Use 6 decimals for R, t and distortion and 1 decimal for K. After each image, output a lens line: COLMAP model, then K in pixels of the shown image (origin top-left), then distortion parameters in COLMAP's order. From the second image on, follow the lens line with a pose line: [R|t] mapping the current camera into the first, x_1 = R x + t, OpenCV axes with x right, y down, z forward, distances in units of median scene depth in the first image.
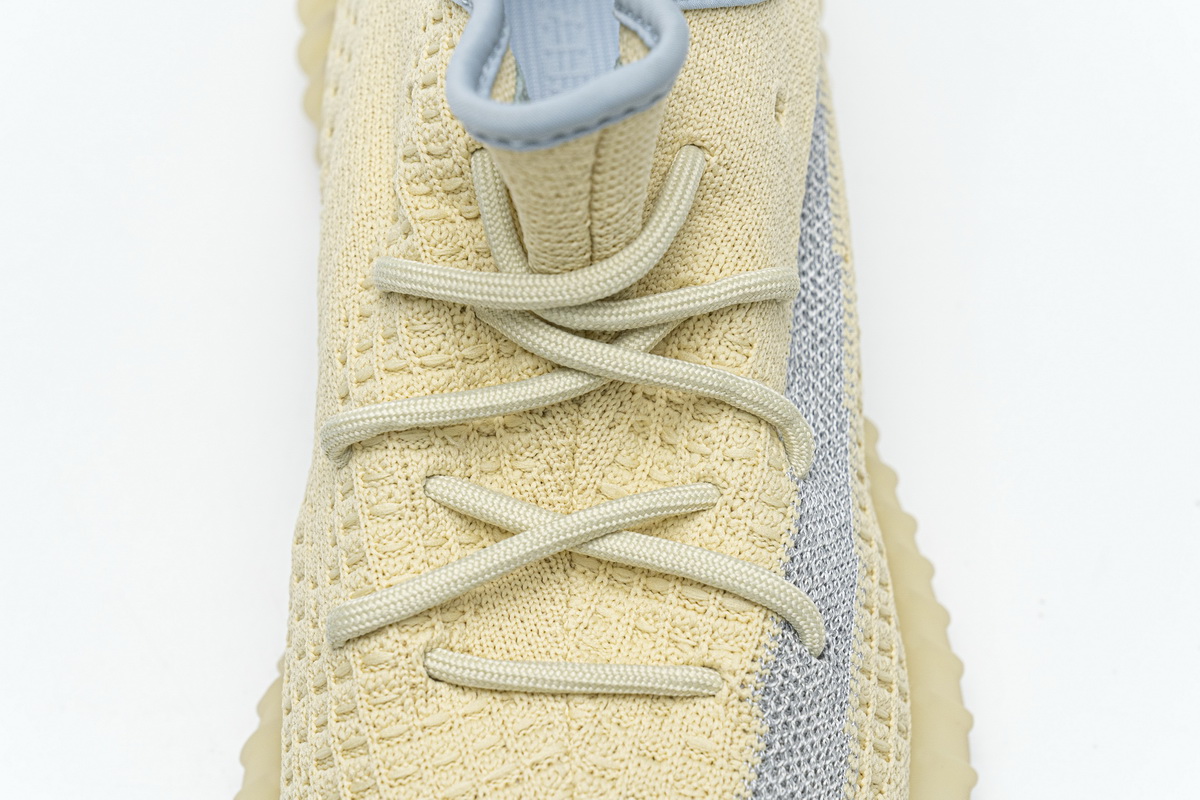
lens RADIAL K [[2325.3, 0, 598.4], [0, 2325.3, 376.7], [0, 0, 1]] dist [0.015162, -0.217170]
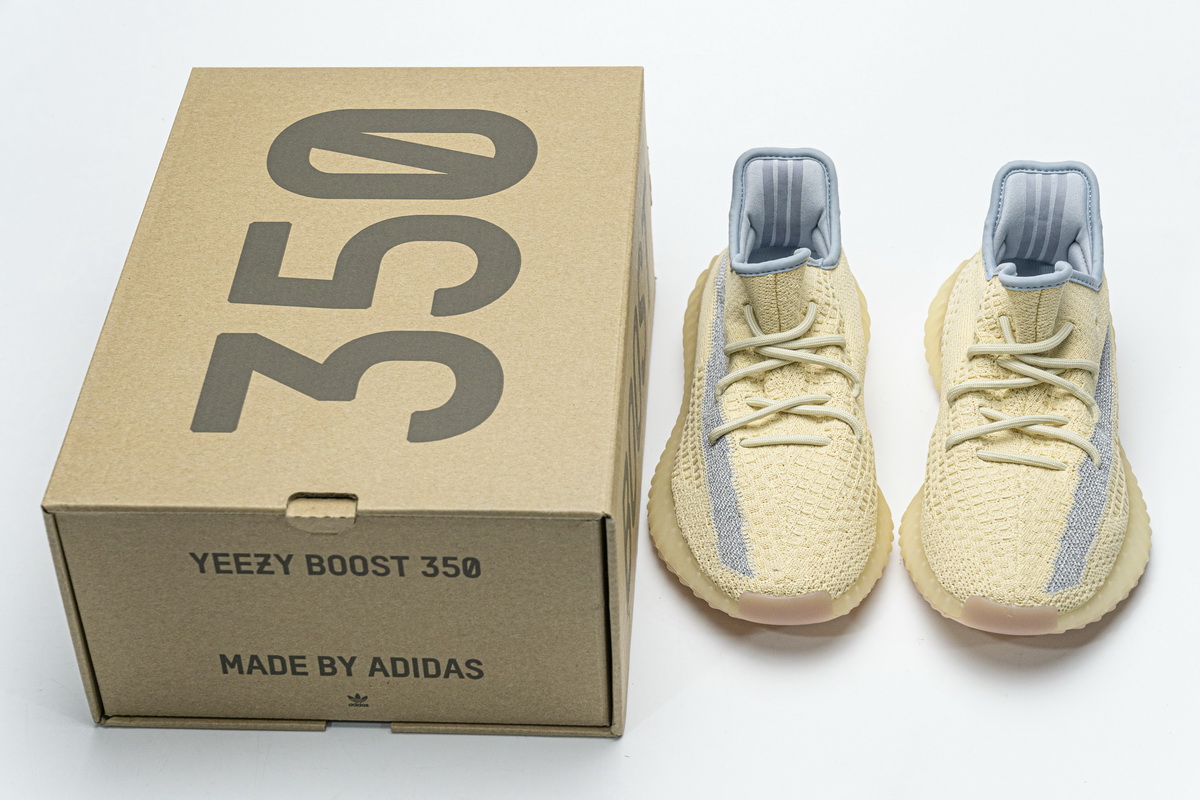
lens RADIAL K [[2325.3, 0, 598.4], [0, 2325.3, 376.7], [0, 0, 1]] dist [0.015162, -0.217170]
pose [[0.982763, 0.070950, -0.170715, -0.045560], [-0.131349, 0.917795, -0.374701, 1.325210], [0.130096, 0.390665, 0.911293, -2.108372]]
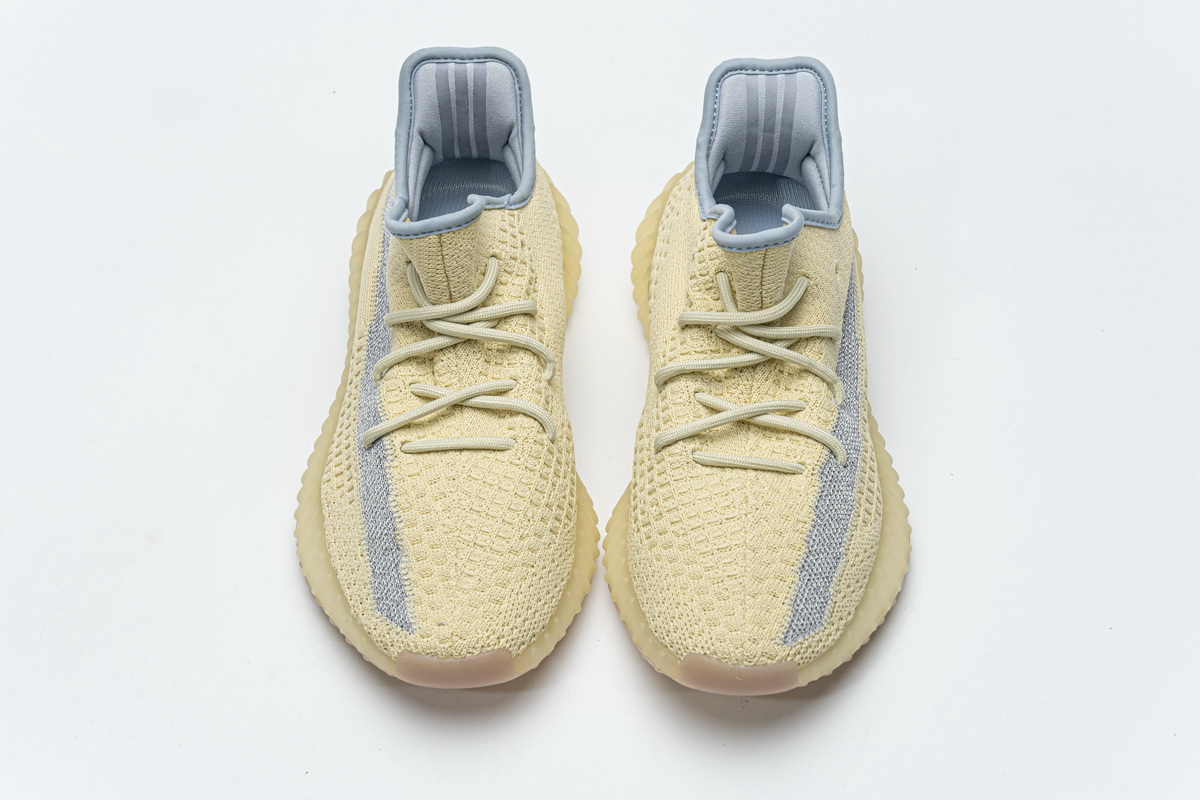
lens RADIAL K [[2325.3, 0, 598.4], [0, 2325.3, 376.7], [0, 0, 1]] dist [0.015162, -0.217170]
pose [[0.996985, 0.036909, -0.068256, -0.004195], [-0.052904, 0.966814, -0.249945, 0.697649], [0.056765, 0.252802, 0.965851, -1.564865]]
